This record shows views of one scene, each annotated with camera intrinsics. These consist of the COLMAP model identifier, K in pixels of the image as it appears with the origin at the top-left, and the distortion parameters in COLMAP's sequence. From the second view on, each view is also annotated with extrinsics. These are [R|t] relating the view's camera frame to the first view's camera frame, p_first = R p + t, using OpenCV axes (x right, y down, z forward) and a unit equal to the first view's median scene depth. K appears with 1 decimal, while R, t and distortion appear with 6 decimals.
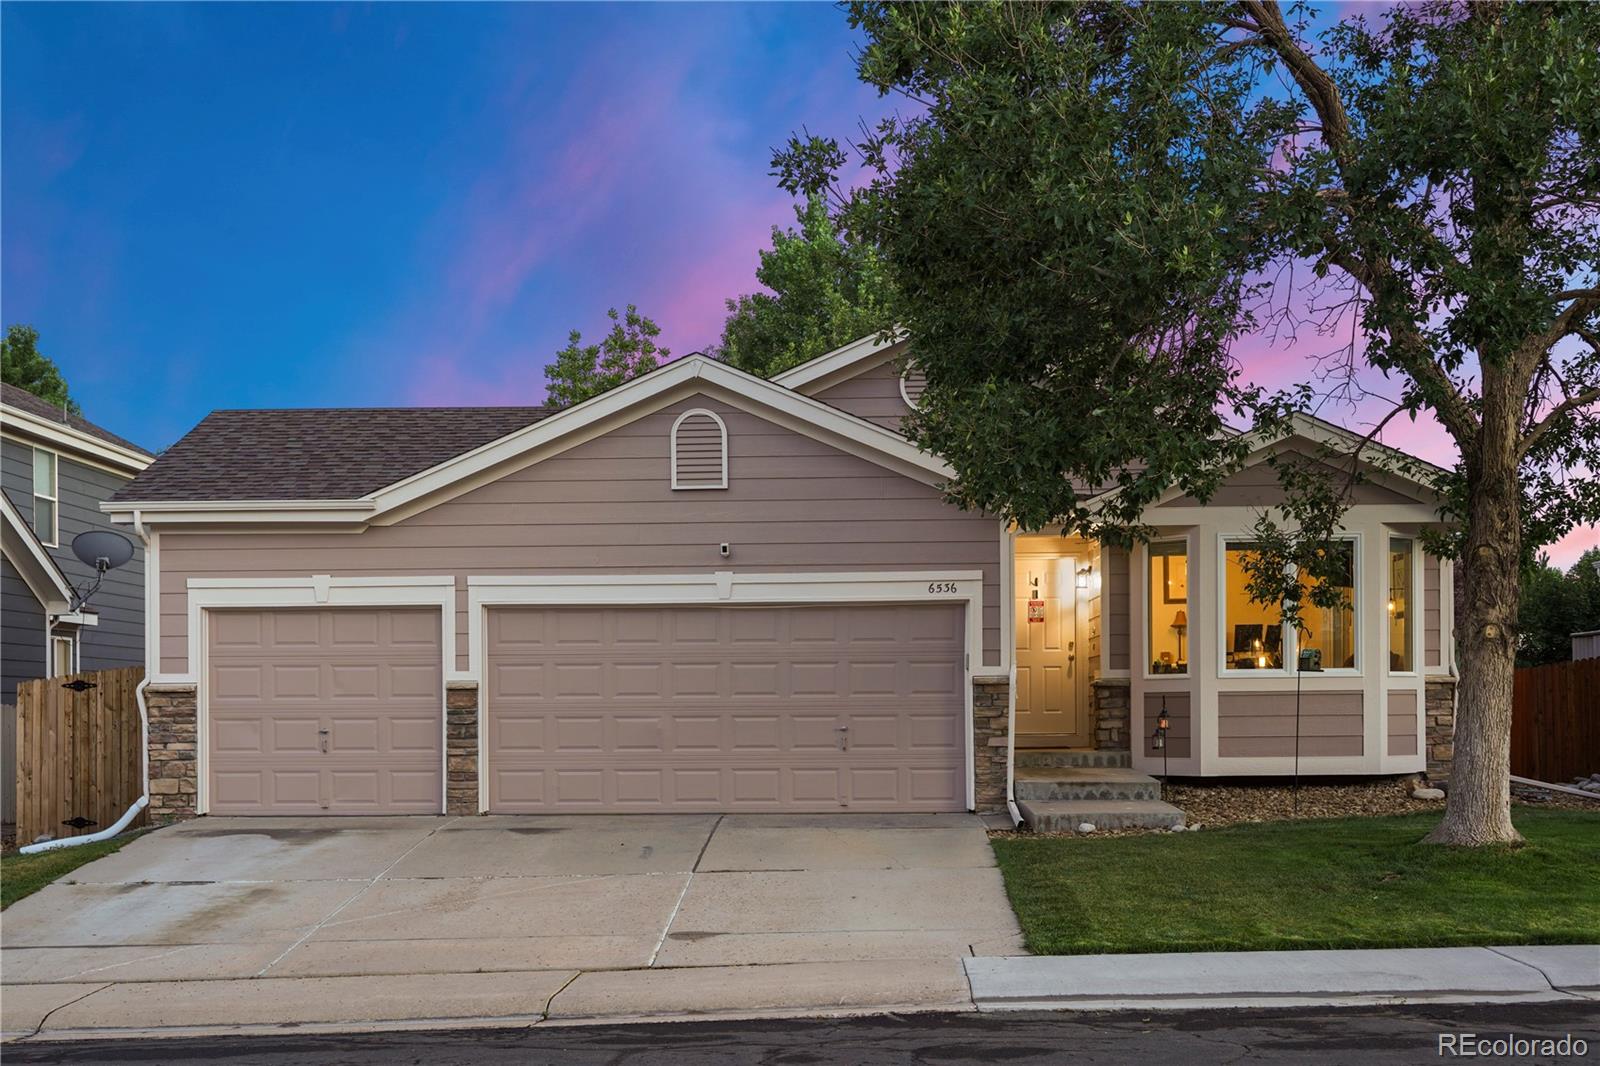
lens RADIAL K [[2042.4, 0, 805.2], [0, 2042.4, 650.0], [0, 0, 1]] dist [-0.017328, 0.000000]
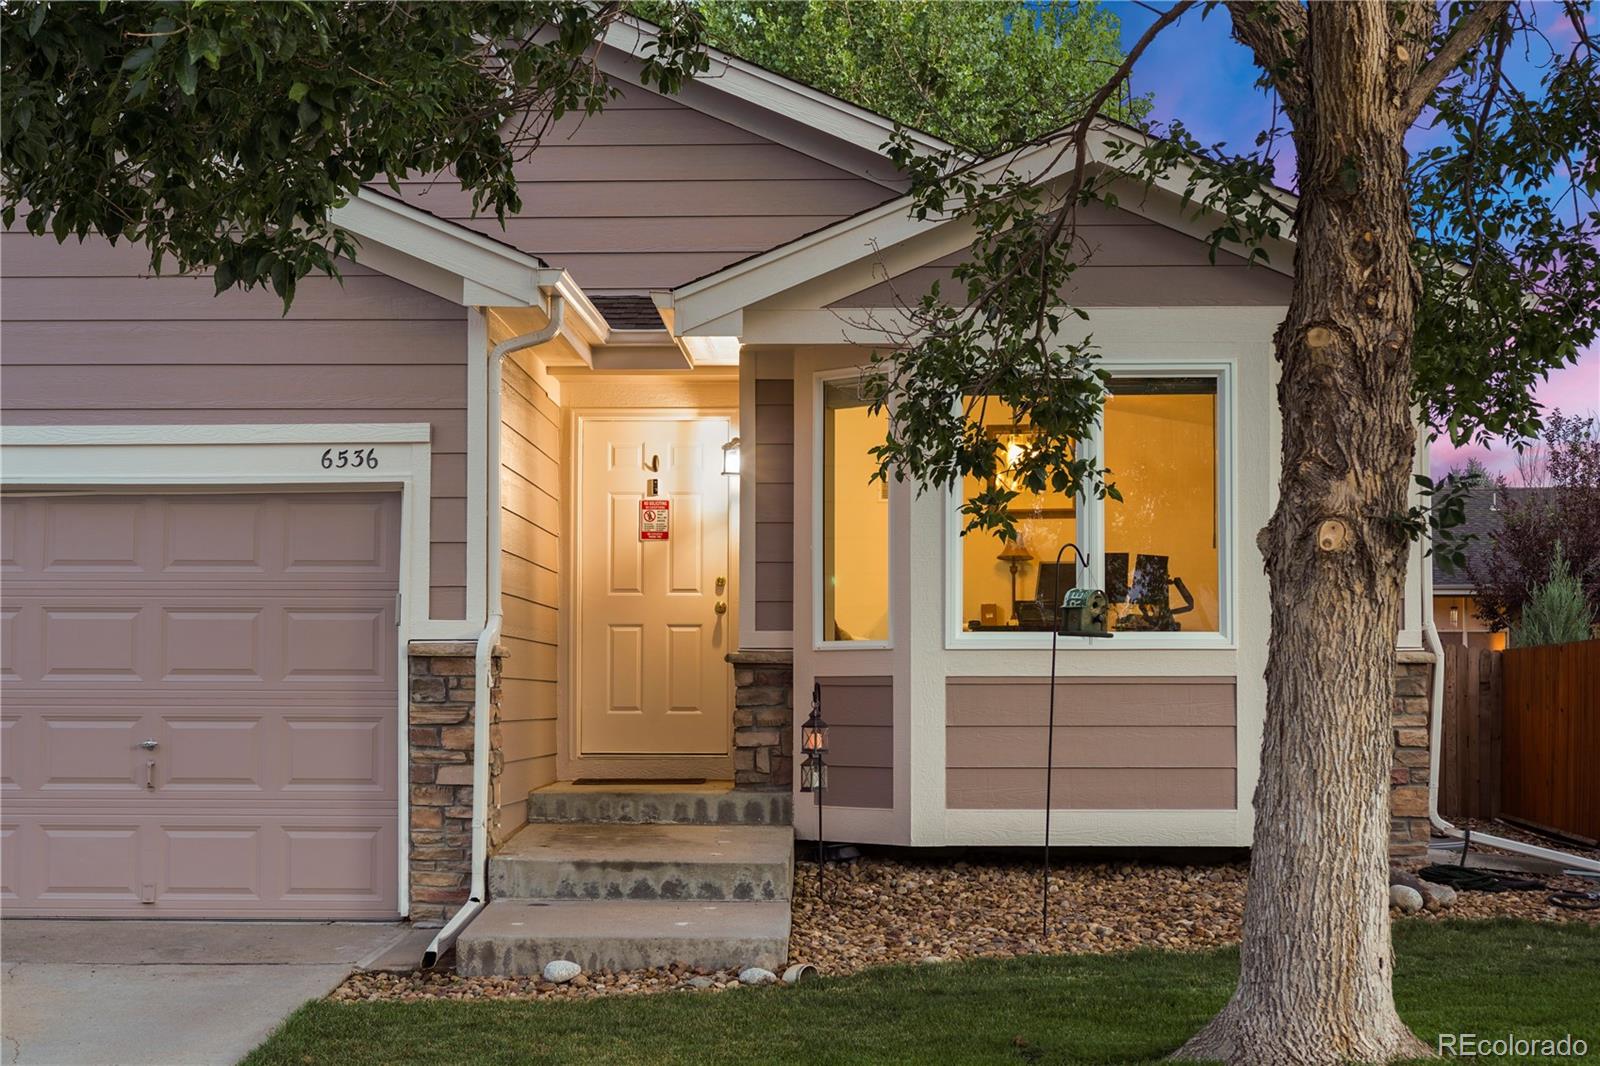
lens RADIAL K [[2726.5, 0, 792.5], [0, 2726.5, 474.7], [0, 0, 1]] dist [-0.014278, 0.000000]
pose [[0.999952, 0.009769, -0.000526, 0.173763], [-0.009784, 0.998688, -0.050255, 0.005277], [0.000034, 0.050258, 0.998736, 0.349311]]
